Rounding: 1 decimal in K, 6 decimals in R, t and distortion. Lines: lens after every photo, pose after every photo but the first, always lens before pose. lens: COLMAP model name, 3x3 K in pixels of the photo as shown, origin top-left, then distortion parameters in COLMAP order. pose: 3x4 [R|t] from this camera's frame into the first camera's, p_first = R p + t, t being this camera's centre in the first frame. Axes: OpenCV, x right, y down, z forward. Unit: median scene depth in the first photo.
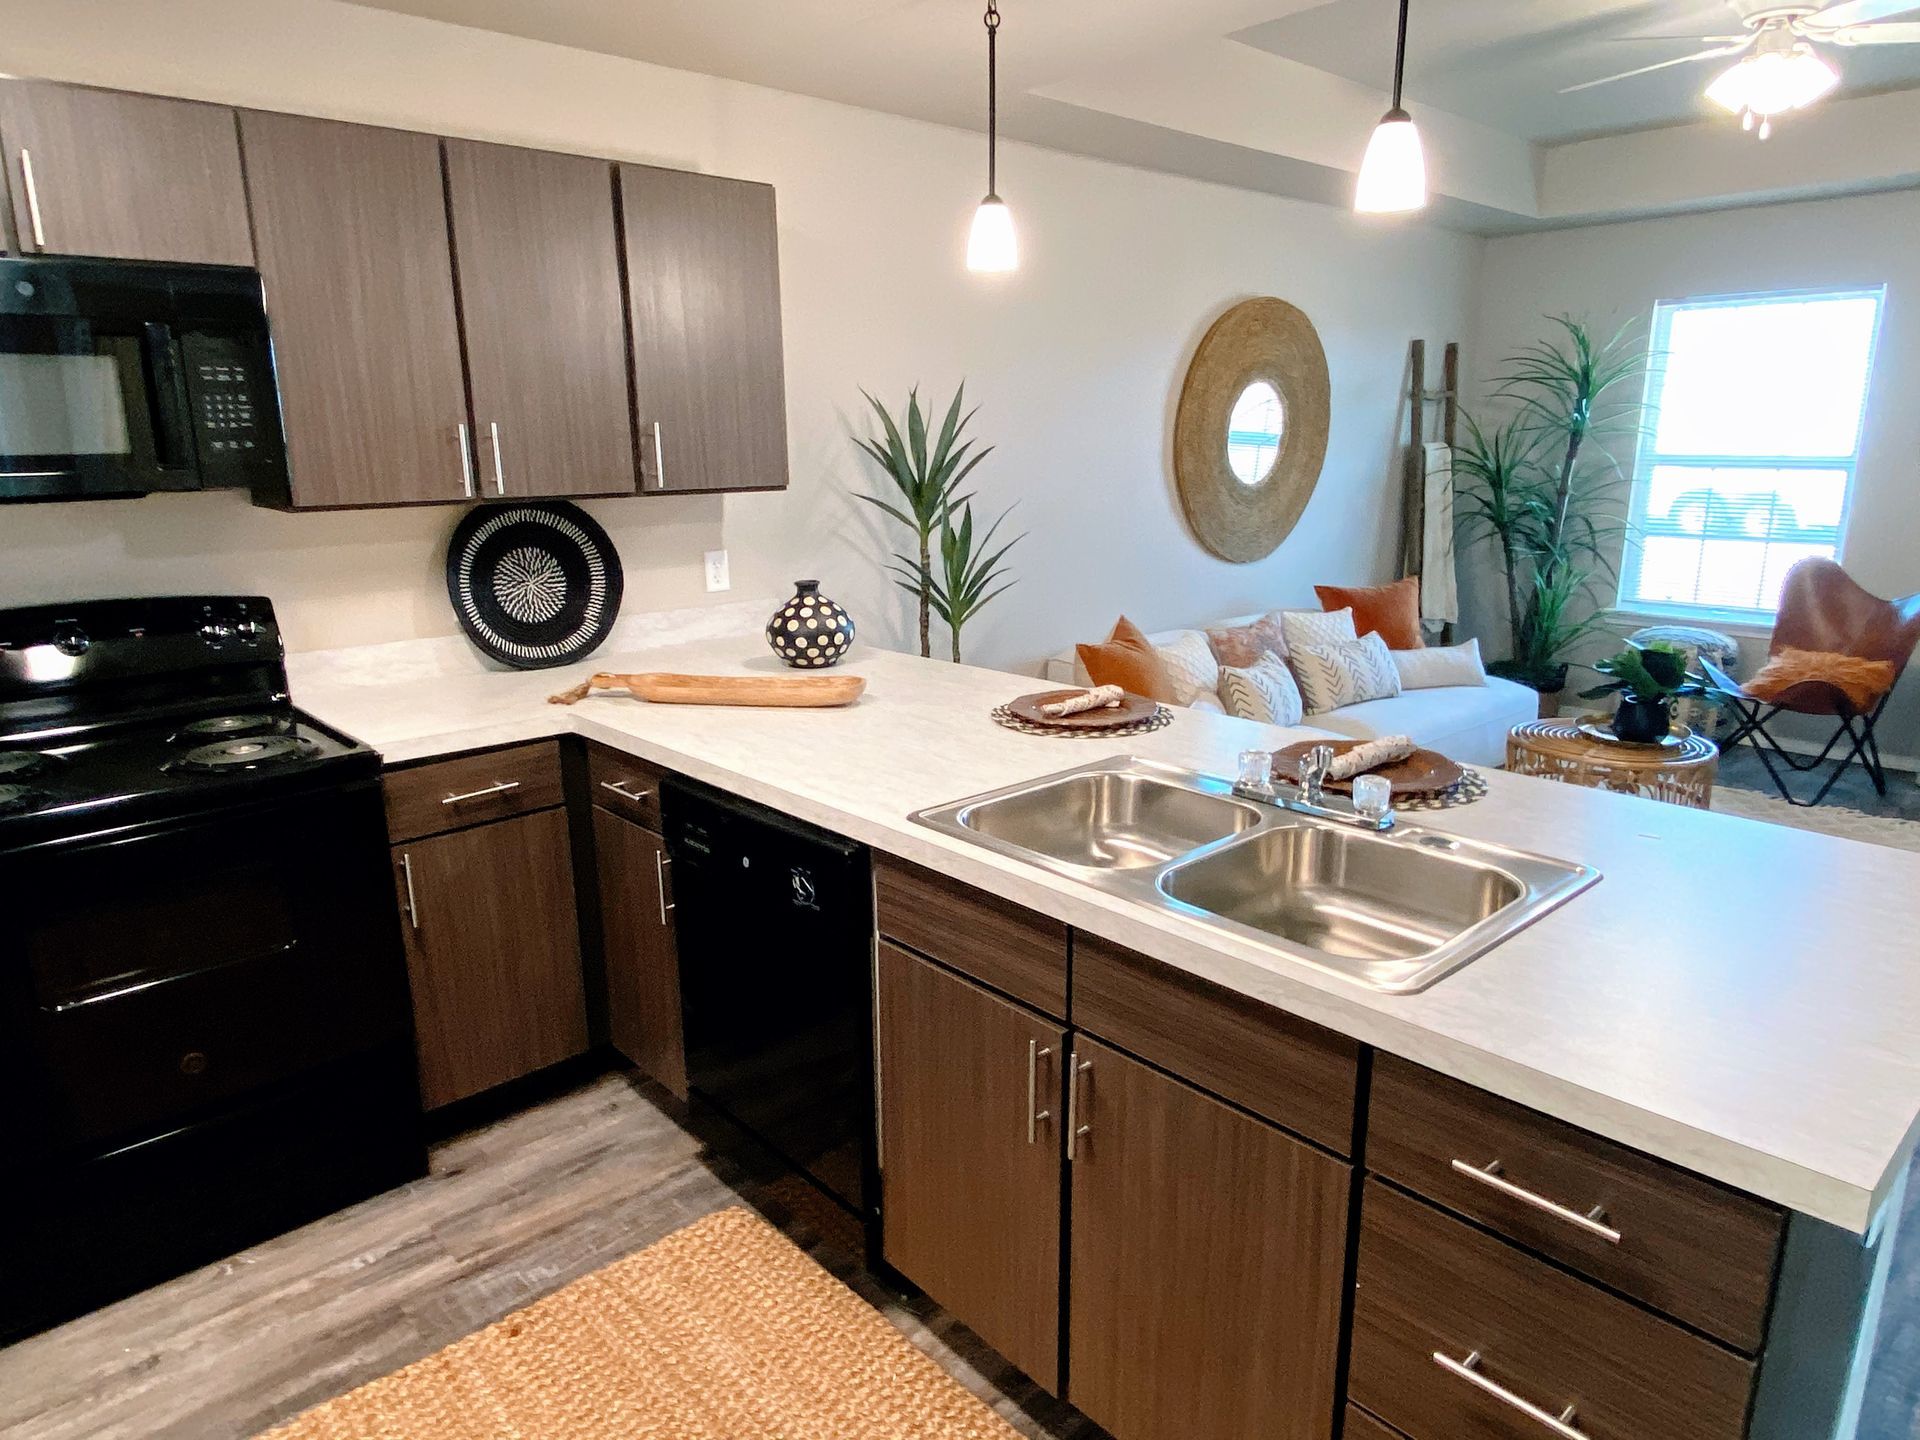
lens RADIAL K [[1189.5, 0, 948.3], [0, 1189.5, 726.2], [0, 0, 1]] dist [0.061021, -0.067429]
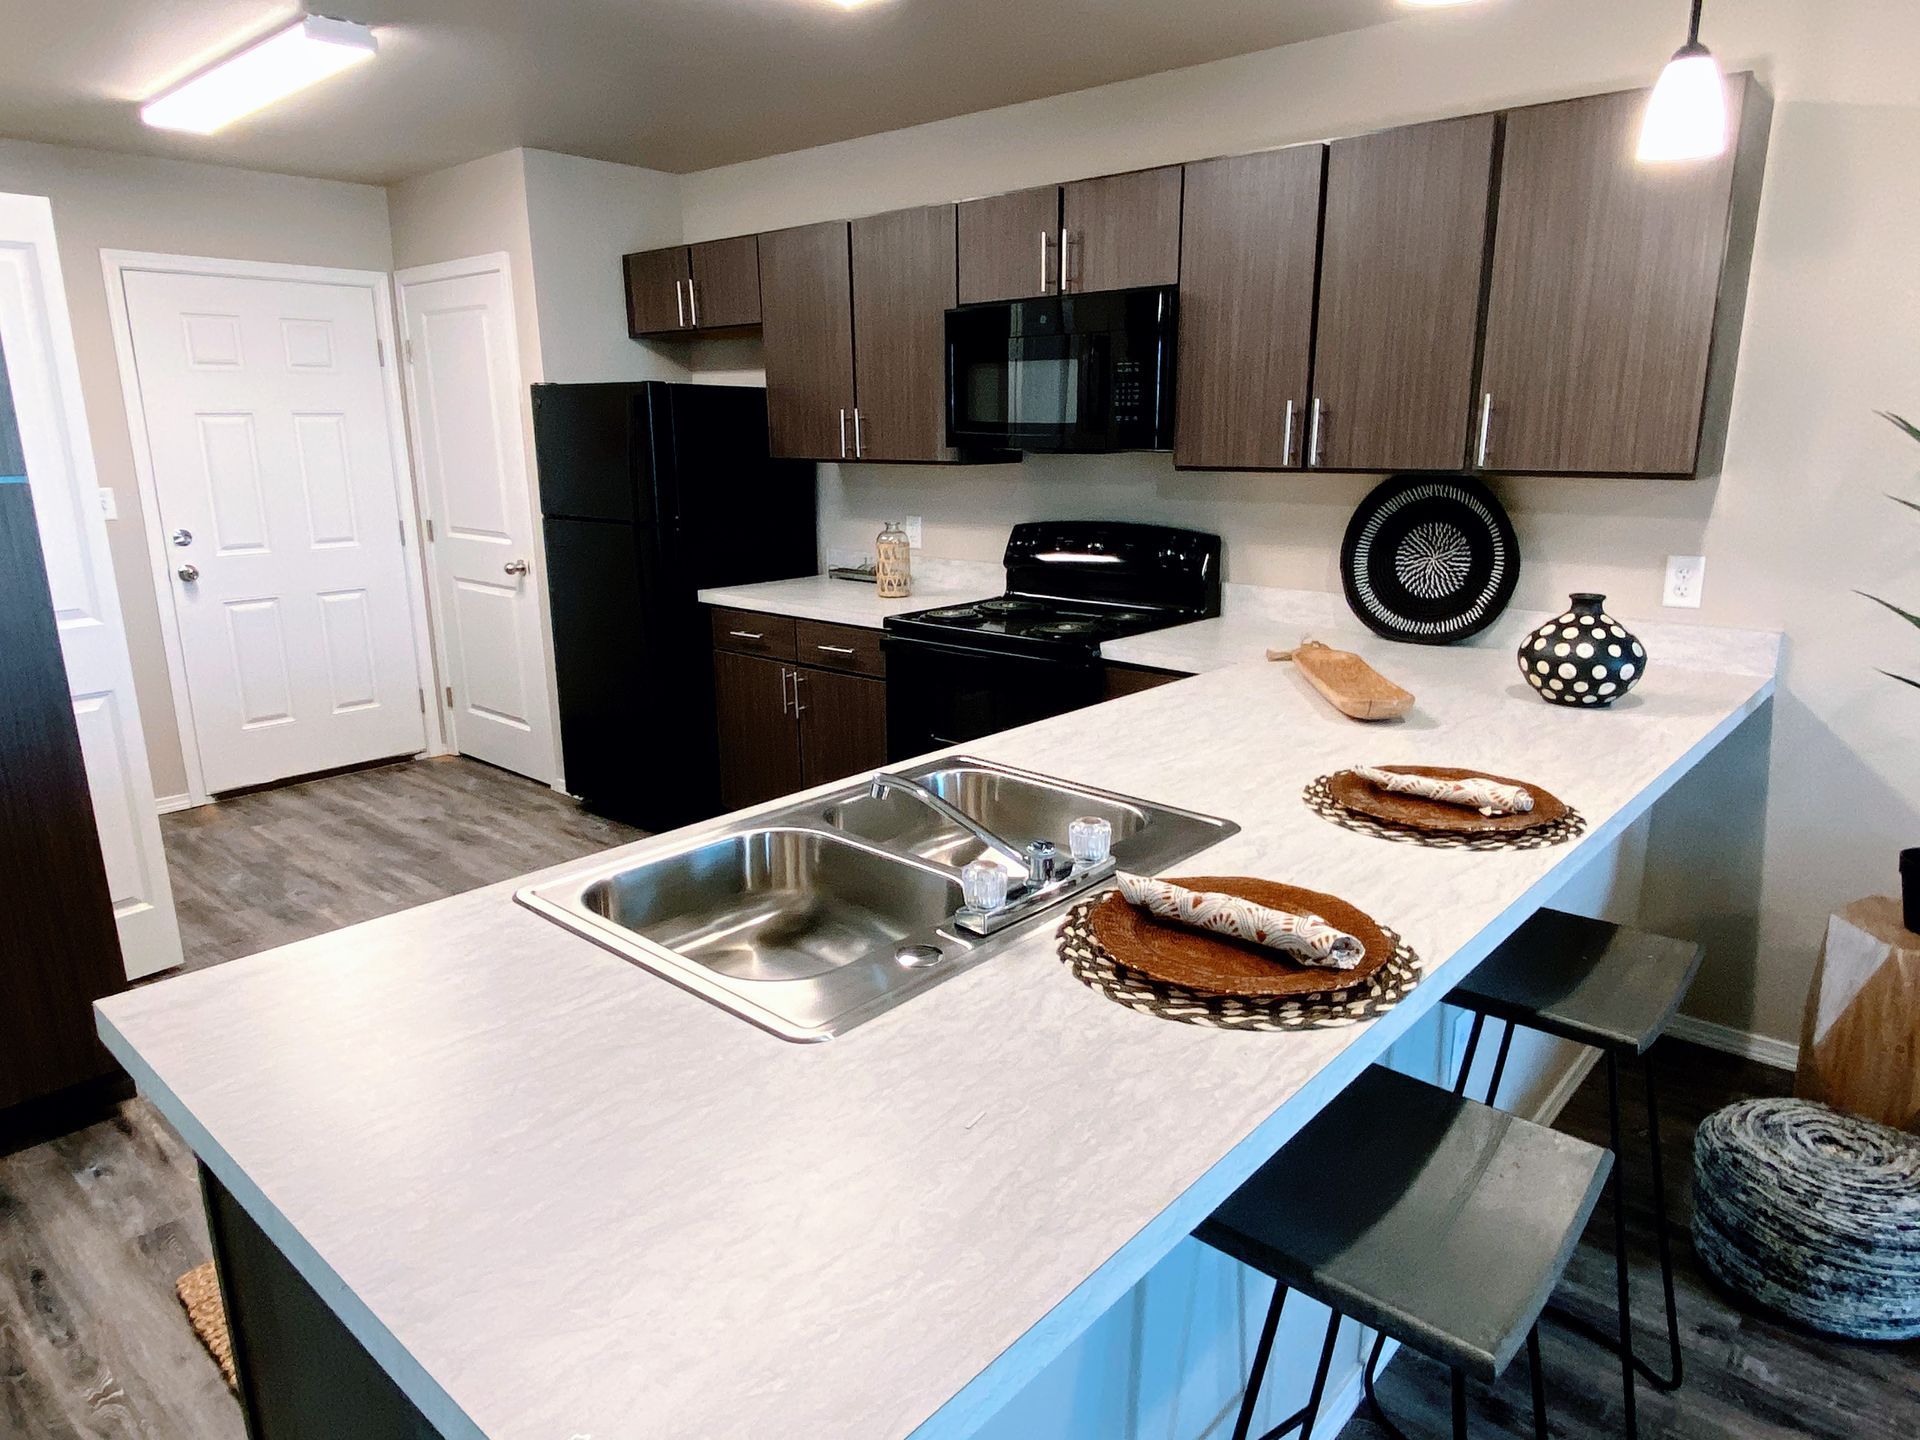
lens RADIAL K [[1189.5, 0, 957.2], [0, 1189.5, 719.7], [0, 0, 1]] dist [0.061021, -0.067429]
pose [[0.104636, 0.248625, -0.962932, 0.501887], [-0.237665, 0.946443, 0.218542, -0.096647], [0.965695, 0.205988, 0.158121, 0.404316]]
